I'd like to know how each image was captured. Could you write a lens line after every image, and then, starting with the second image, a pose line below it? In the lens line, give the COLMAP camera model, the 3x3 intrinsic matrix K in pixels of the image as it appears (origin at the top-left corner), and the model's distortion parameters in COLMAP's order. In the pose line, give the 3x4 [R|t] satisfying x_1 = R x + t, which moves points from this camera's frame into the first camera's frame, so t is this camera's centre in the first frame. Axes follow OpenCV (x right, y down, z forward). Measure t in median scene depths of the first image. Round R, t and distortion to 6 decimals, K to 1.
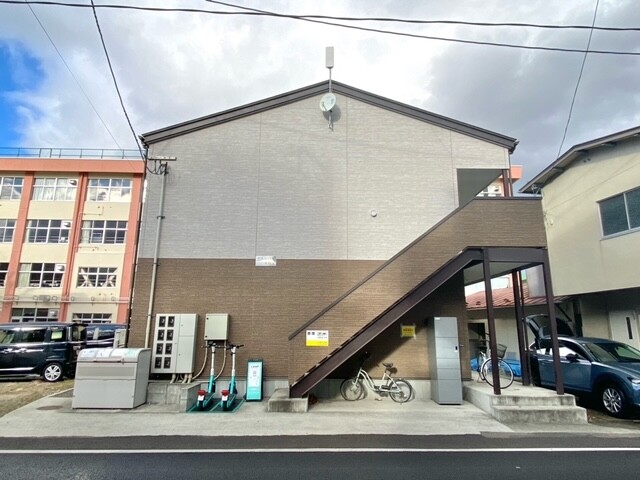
lens RADIAL K [[396.9, 0, 320.0], [0, 396.9, 240.0], [0, 0, 1]] dist [0.004557, 0.001087]
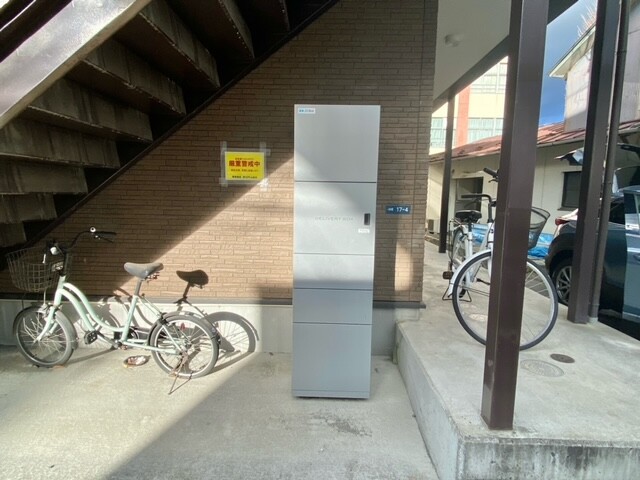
lens RADIAL K [[350.9, 0, 320.0], [0, 350.9, 240.0], [0, 0, 1]] dist [0.003180, 0.000430]
pose [[0.999036, 0.017161, -0.040407, 0.297818], [-0.001480, 0.933066, 0.359701, 0.183250], [0.043876, -0.359294, 0.932192, 0.717001]]
